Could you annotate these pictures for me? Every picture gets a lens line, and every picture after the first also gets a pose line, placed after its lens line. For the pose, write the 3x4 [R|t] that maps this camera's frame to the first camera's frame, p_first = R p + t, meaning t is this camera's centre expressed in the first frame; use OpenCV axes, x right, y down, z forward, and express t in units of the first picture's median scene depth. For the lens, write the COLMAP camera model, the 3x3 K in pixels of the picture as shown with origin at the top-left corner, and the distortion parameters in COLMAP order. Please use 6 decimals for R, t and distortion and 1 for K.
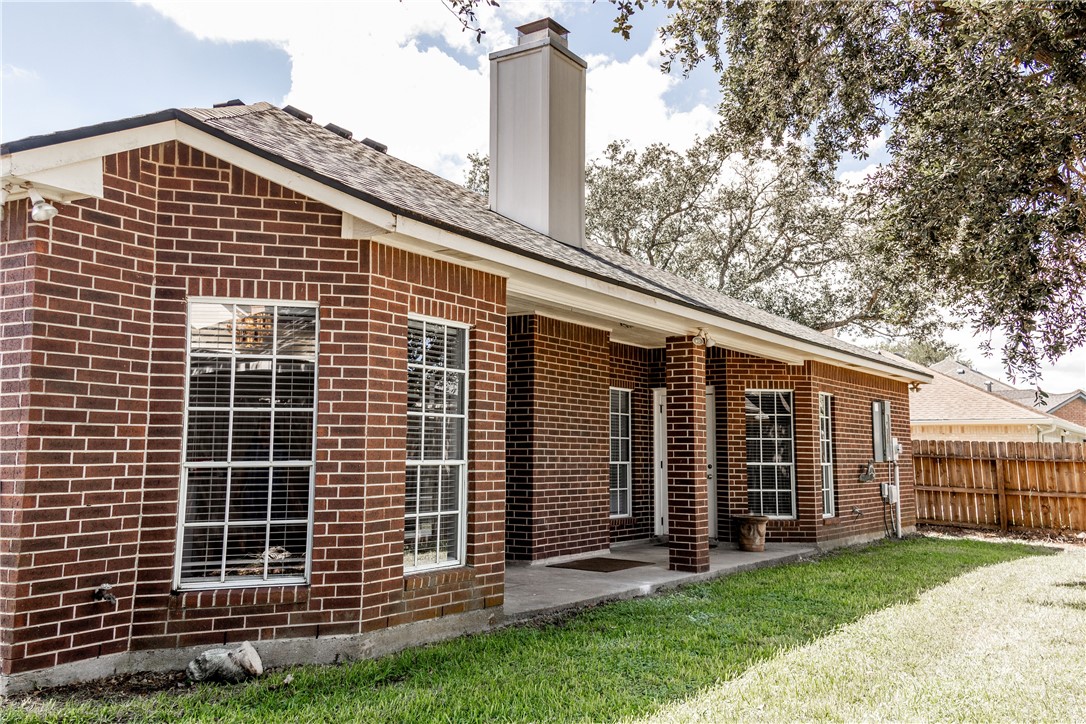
lens RADIAL K [[1000.8, 0, 543.0], [0, 1000.8, 362.0], [0, 0, 1]] dist [0.390567, -0.270715]
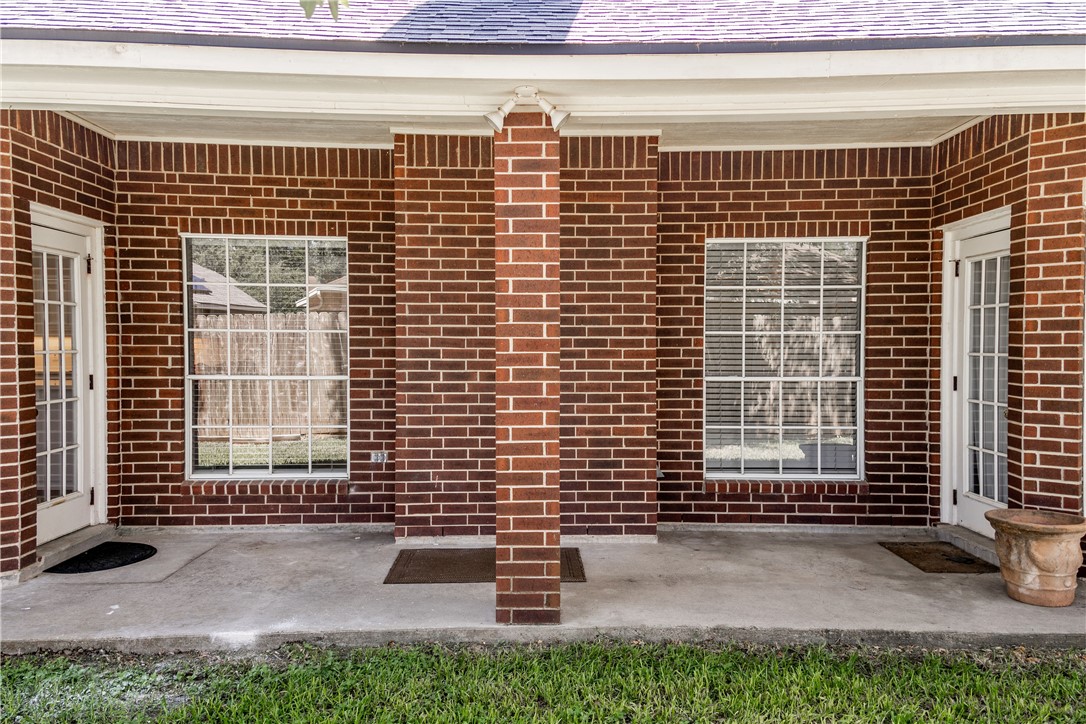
lens RADIAL K [[886.8, 0, 543.0], [0, 886.8, 362.0], [0, 0, 1]] dist [0.156997, 0.001583]
pose [[0.542913, 0.019552, -0.839561, 0.619622], [0.083415, 0.993529, 0.077080, 0.067078], [0.835636, -0.111880, 0.537769, 0.982738]]
